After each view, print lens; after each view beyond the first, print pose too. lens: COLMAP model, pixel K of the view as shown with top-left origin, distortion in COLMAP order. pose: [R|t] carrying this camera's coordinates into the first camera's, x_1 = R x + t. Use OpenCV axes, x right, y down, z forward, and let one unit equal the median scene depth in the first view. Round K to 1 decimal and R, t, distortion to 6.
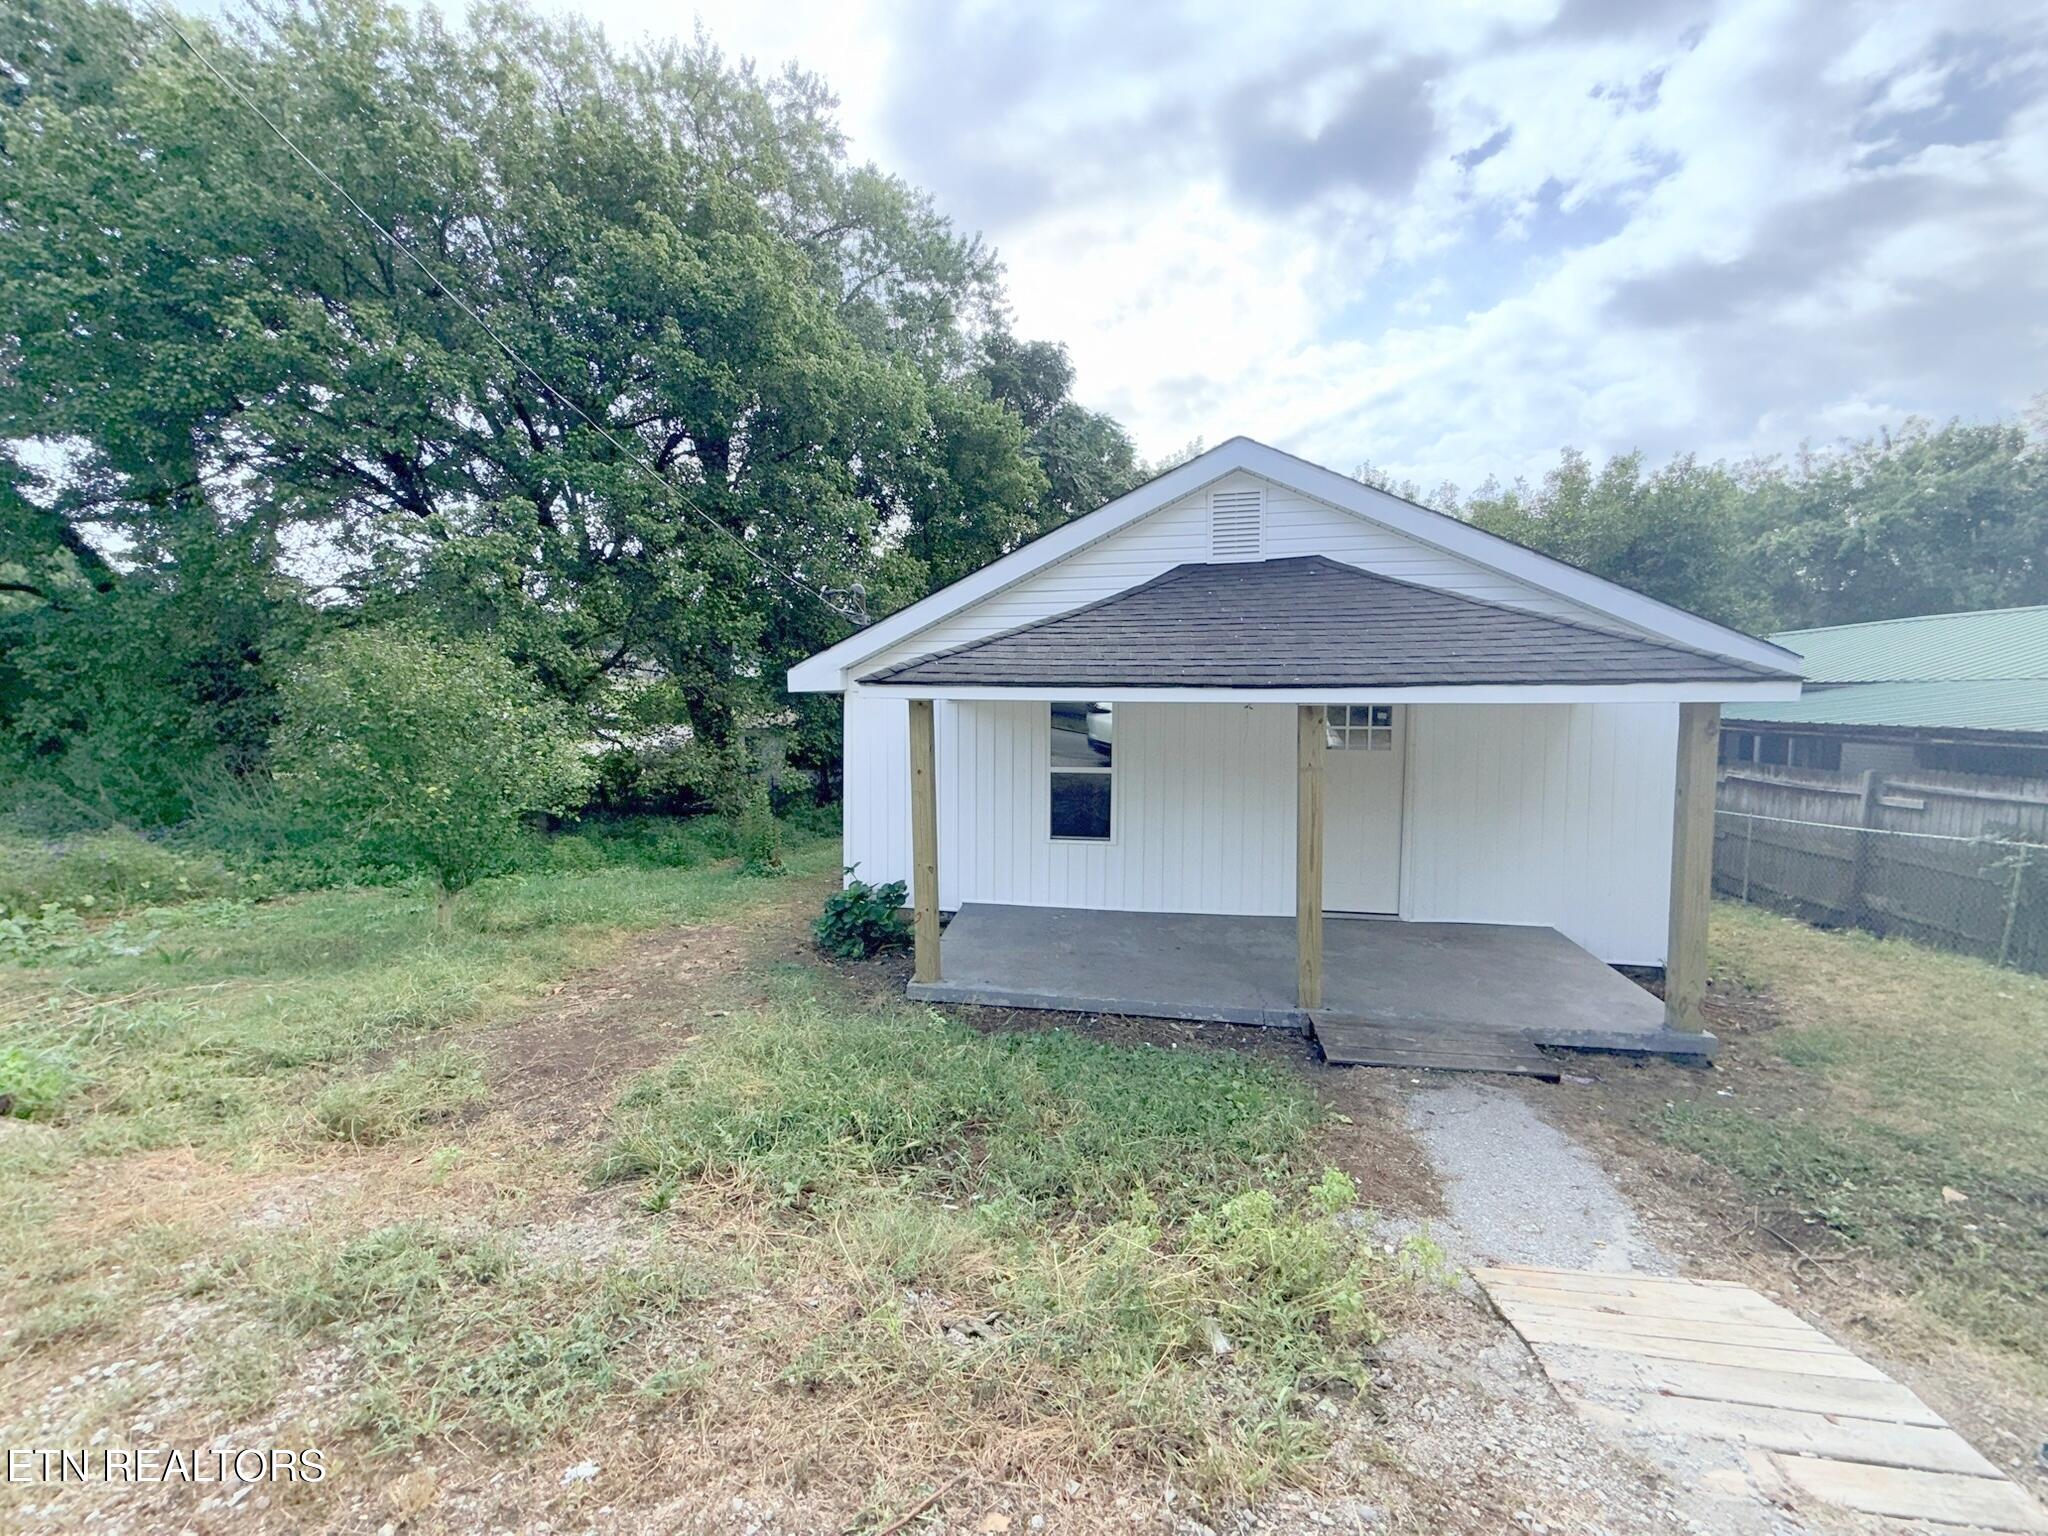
lens RADIAL K [[818.0, 0, 1019.0], [0, 818.0, 765.6], [0, 0, 1]] dist [0.000506, 0.000220]
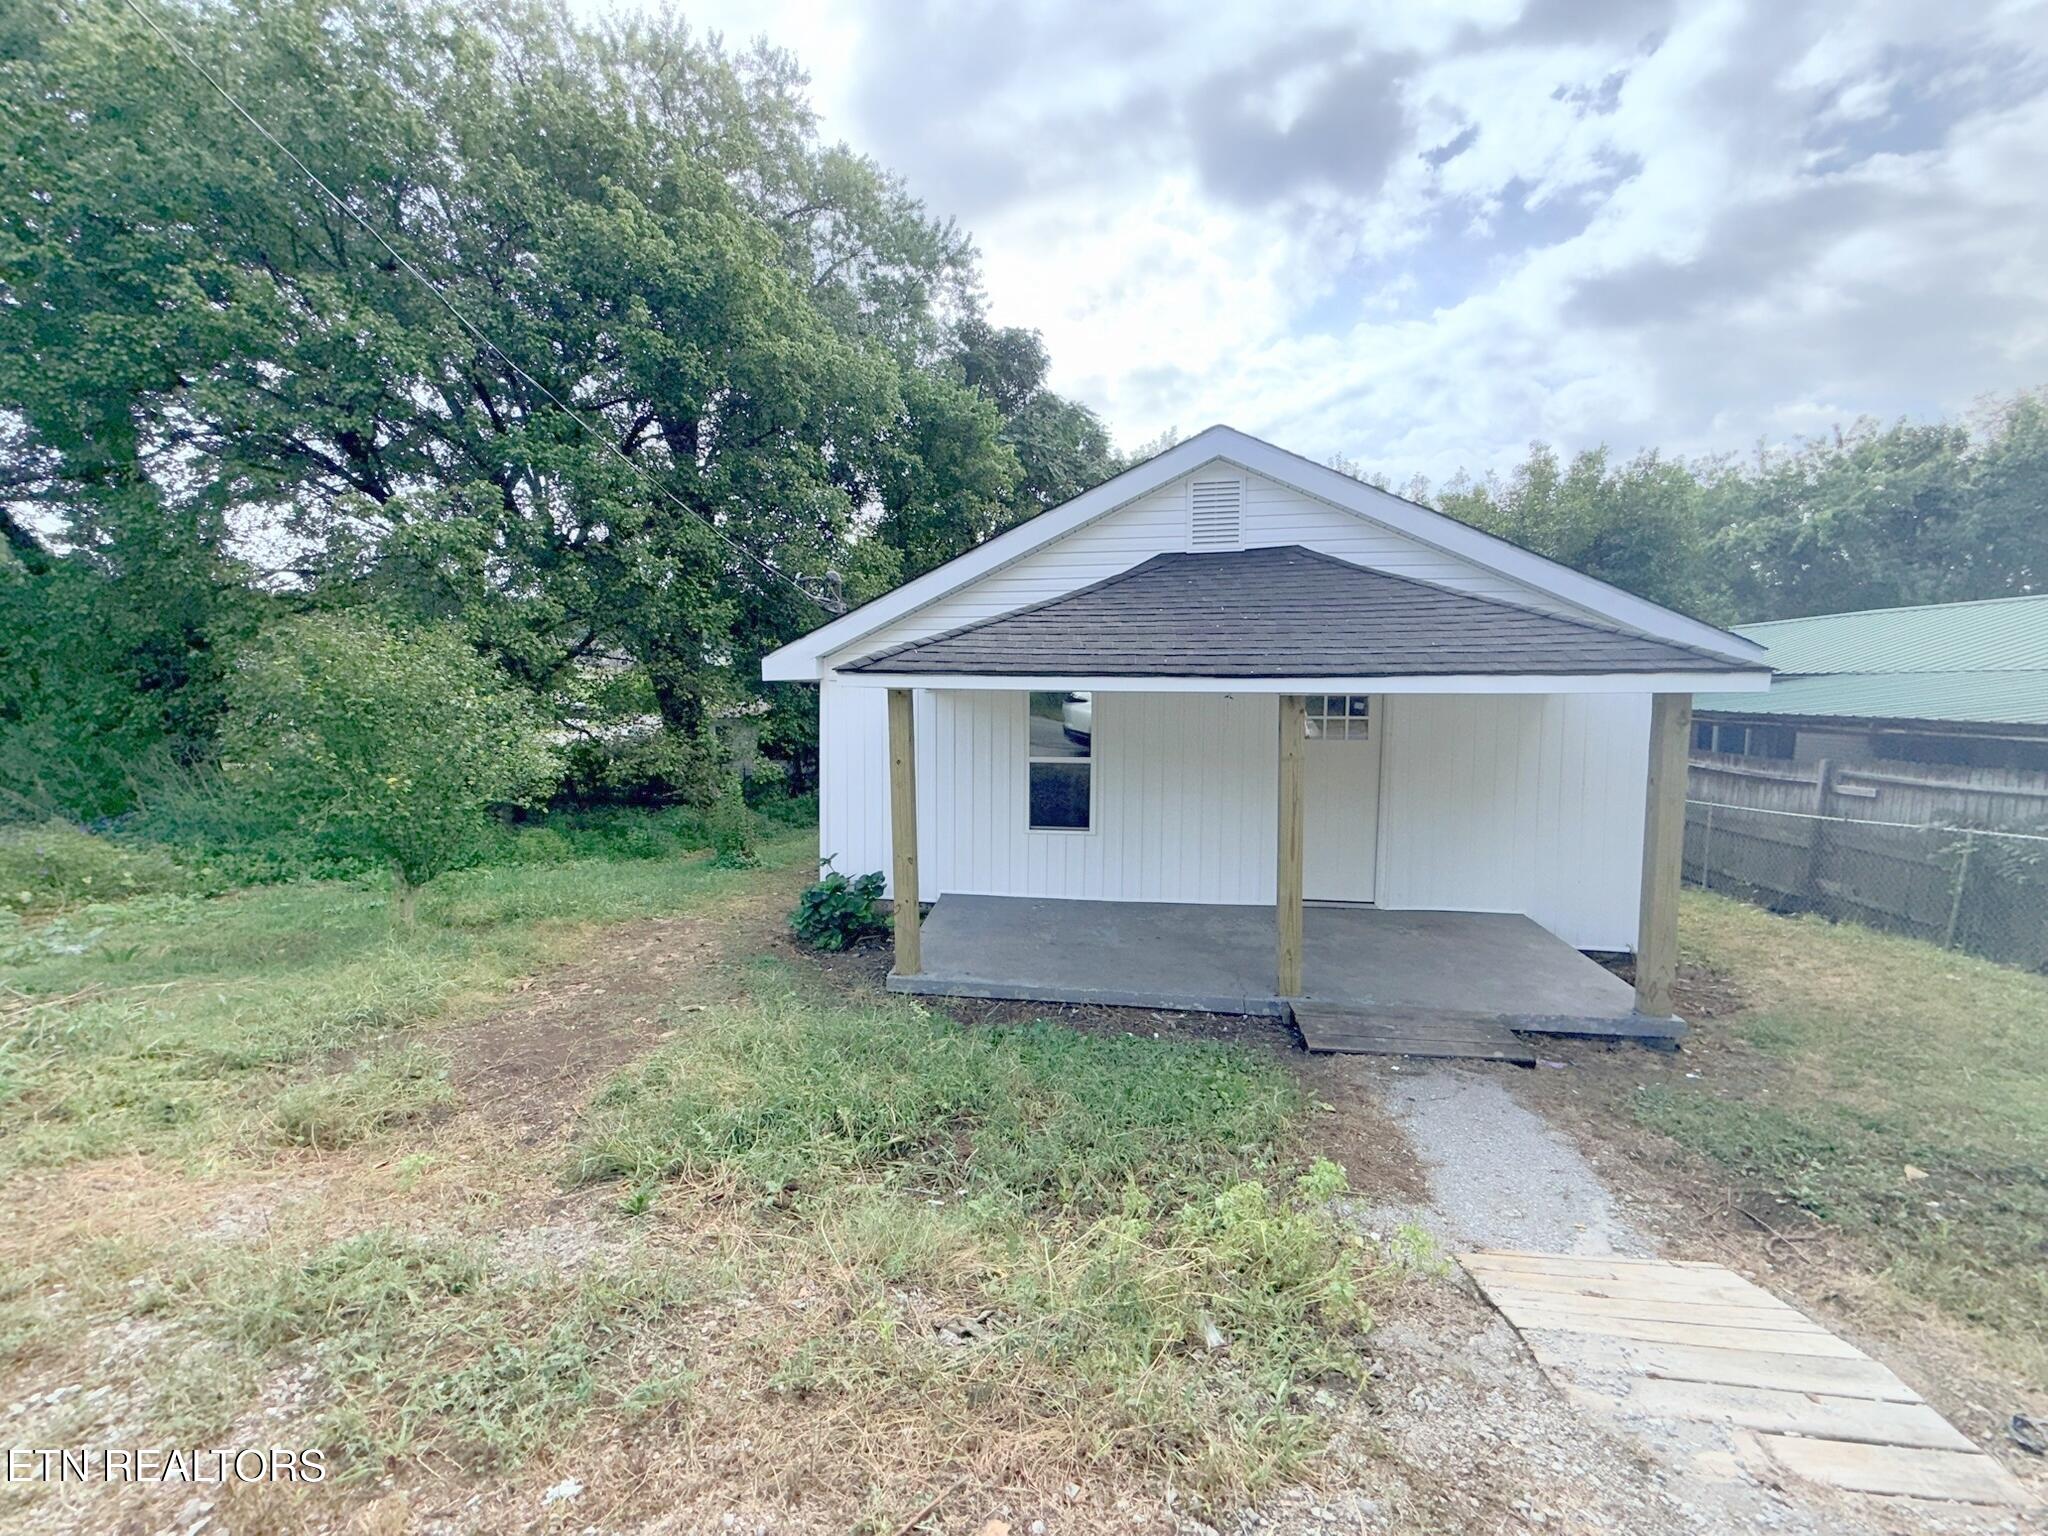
lens RADIAL K [[818.0, 0, 1019.0], [0, 818.0, 765.6], [0, 0, 1]] dist [0.000506, 0.000220]
pose [[0.999470, -0.000949, 0.032531, -0.009072], [0.000556, 0.999927, 0.012087, 0.000367], [-0.032540, -0.012063, 0.999398, 0.009795]]
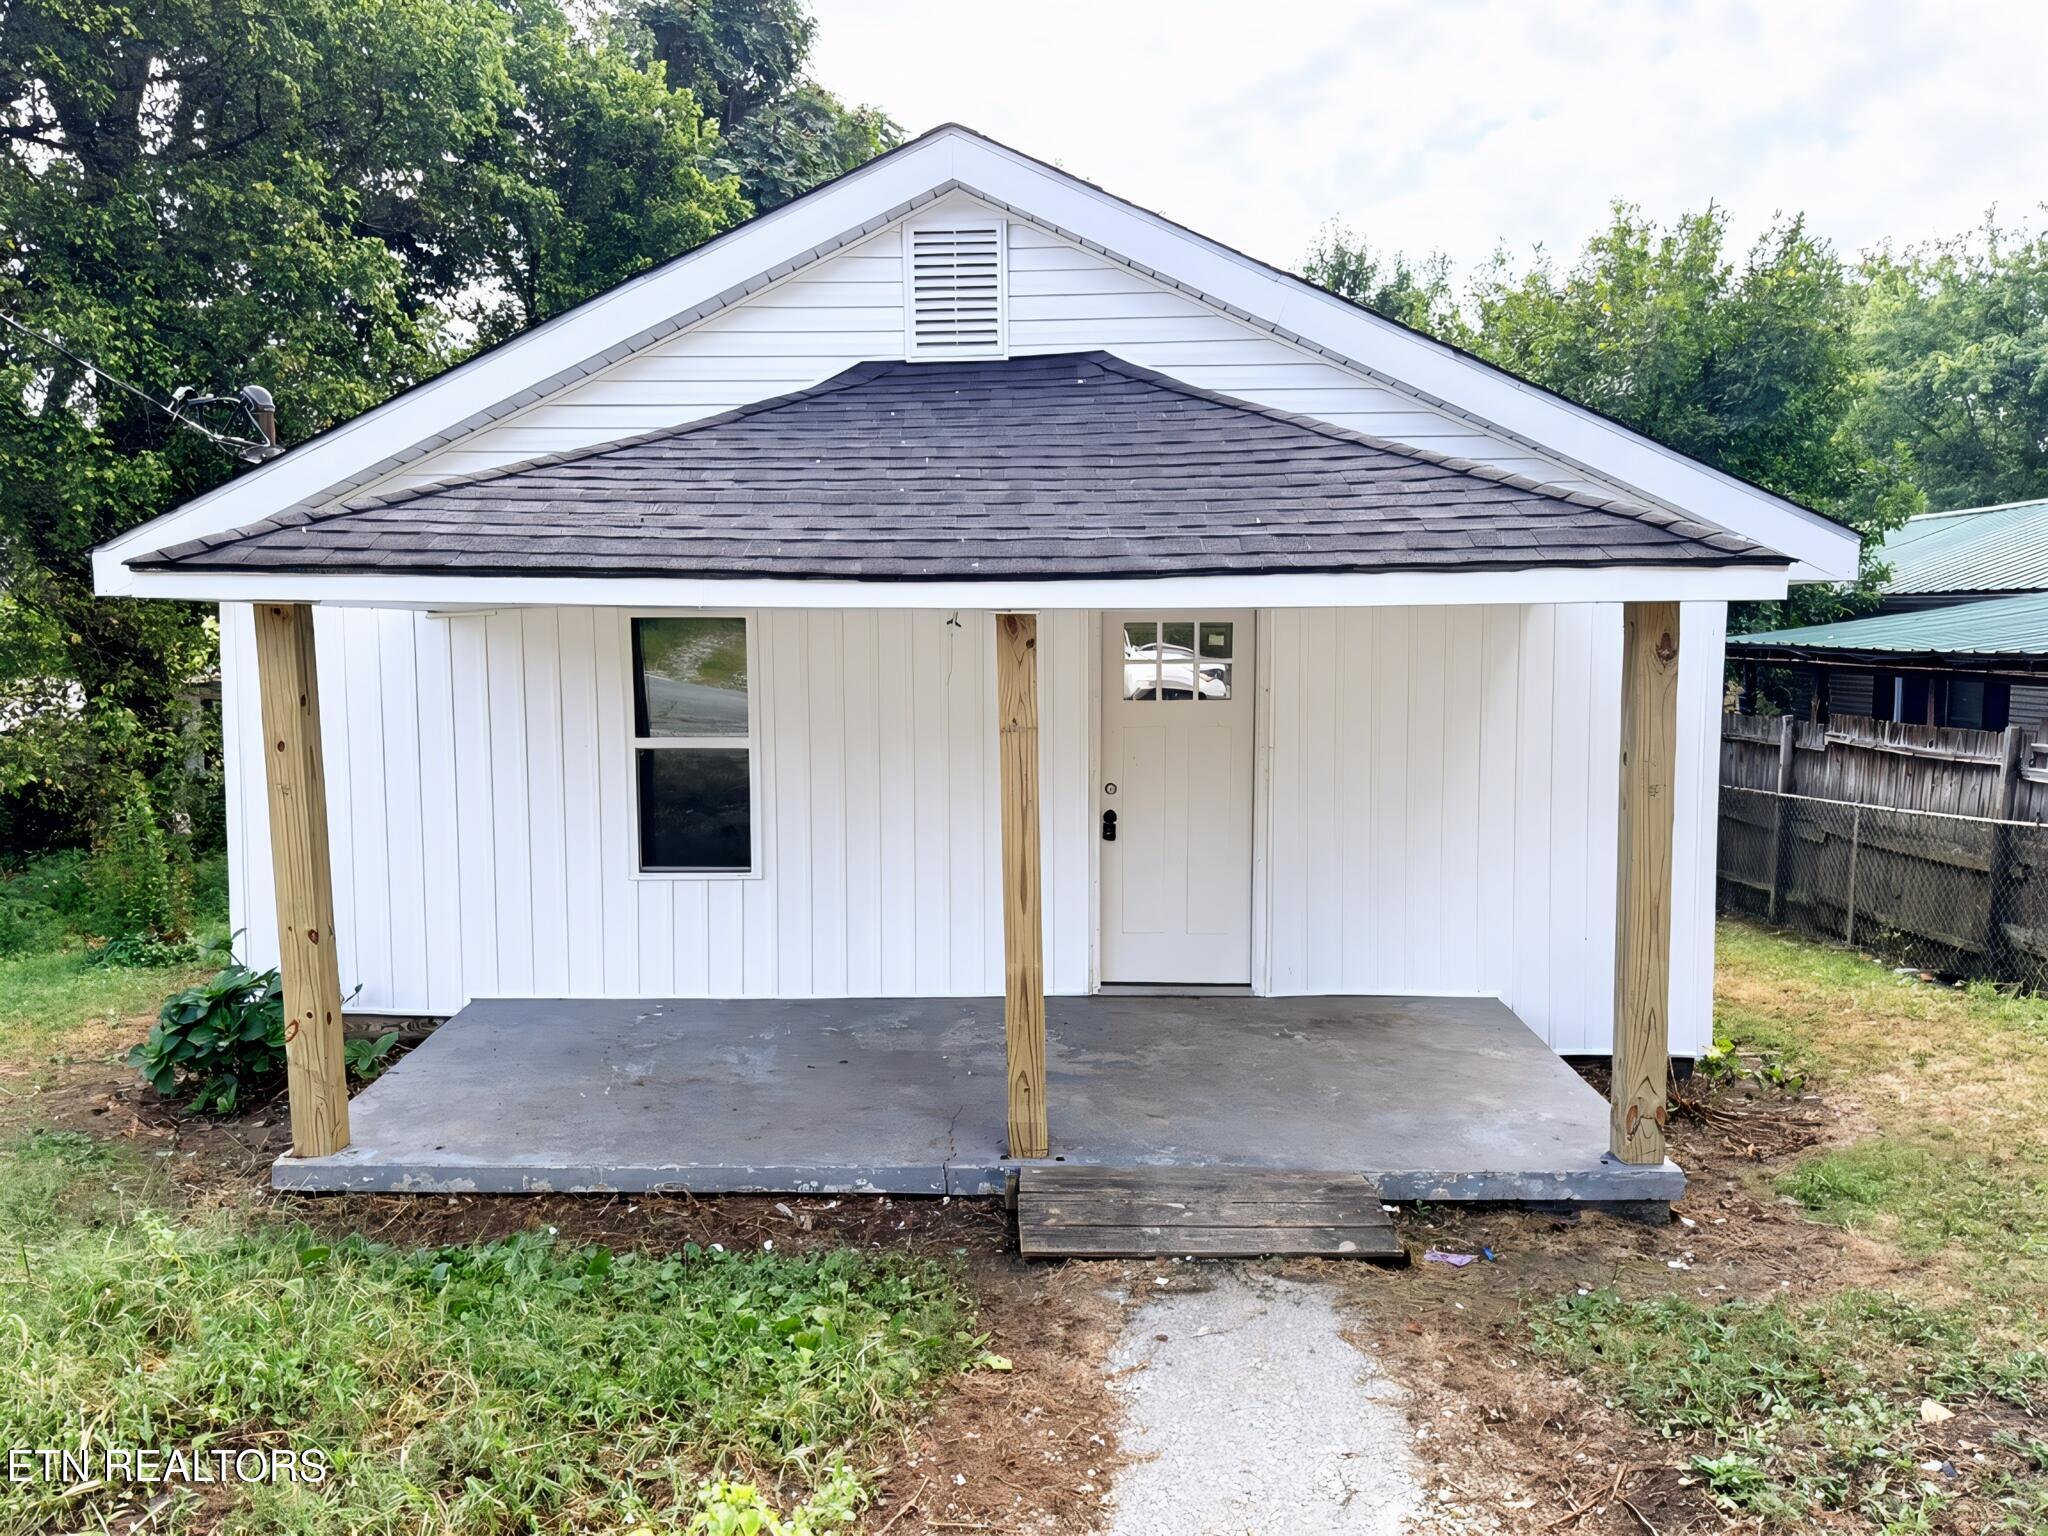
lens RADIAL K [[1446.5, 0, 1018.2], [0, 1446.5, 771.2], [0, 0, 1]] dist [0.040899, -0.043595]
pose [[0.987619, -0.017557, 0.155885, 0.190293], [0.014993, 0.999732, 0.017612, 0.014275], [-0.156152, -0.015056, 0.987618, 0.031350]]
